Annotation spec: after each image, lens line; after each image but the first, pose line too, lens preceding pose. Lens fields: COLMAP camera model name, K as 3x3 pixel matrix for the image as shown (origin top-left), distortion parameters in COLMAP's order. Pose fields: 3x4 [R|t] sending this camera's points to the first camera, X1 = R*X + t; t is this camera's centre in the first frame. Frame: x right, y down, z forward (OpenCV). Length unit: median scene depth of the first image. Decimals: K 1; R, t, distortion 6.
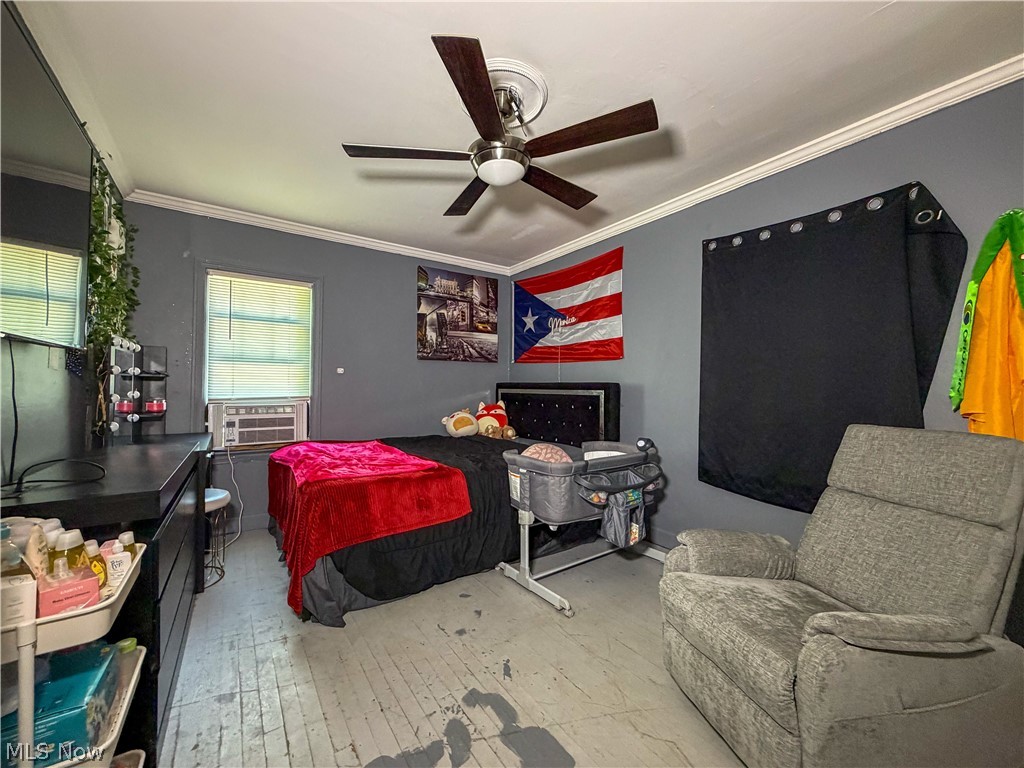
lens RADIAL K [[407.5, 0, 509.4], [0, 407.5, 383.2], [0, 0, 1]] dist [0.000480, 0.000007]
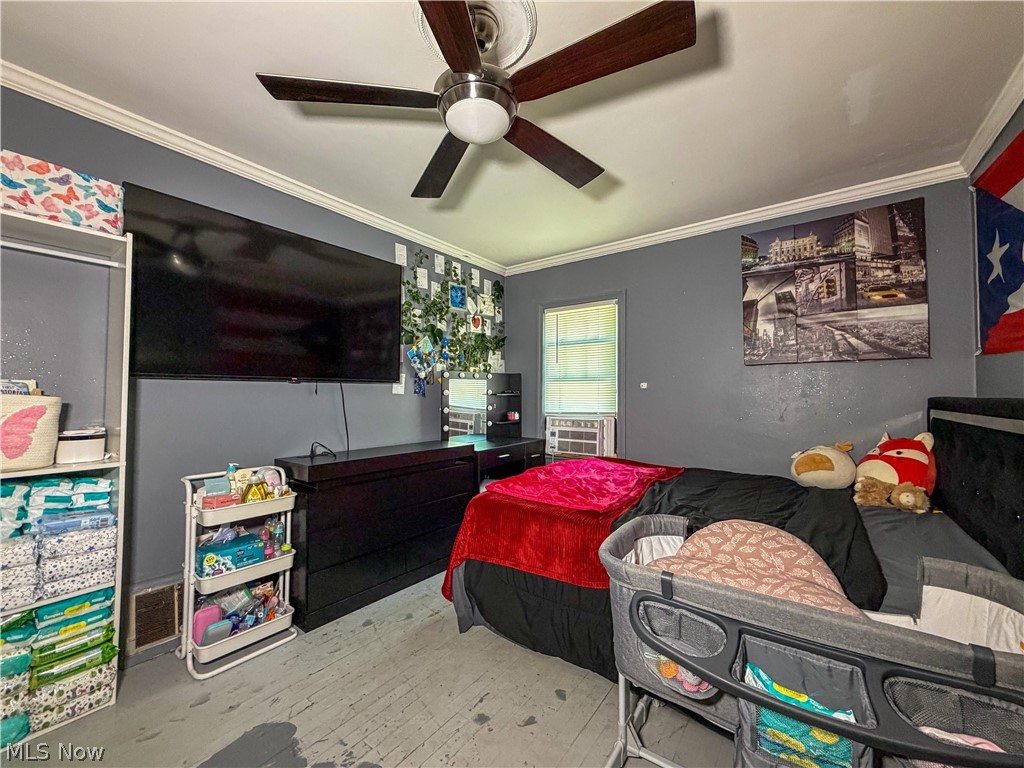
lens RADIAL K [[407.5, 0, 509.4], [0, 407.5, 383.2], [0, 0, 1]] dist [0.000480, 0.000007]
pose [[0.321309, -0.035050, -0.946325, 0.310574], [0.009244, 0.999383, -0.033877, -0.006839], [0.946929, 0.002137, 0.321435, 0.366561]]
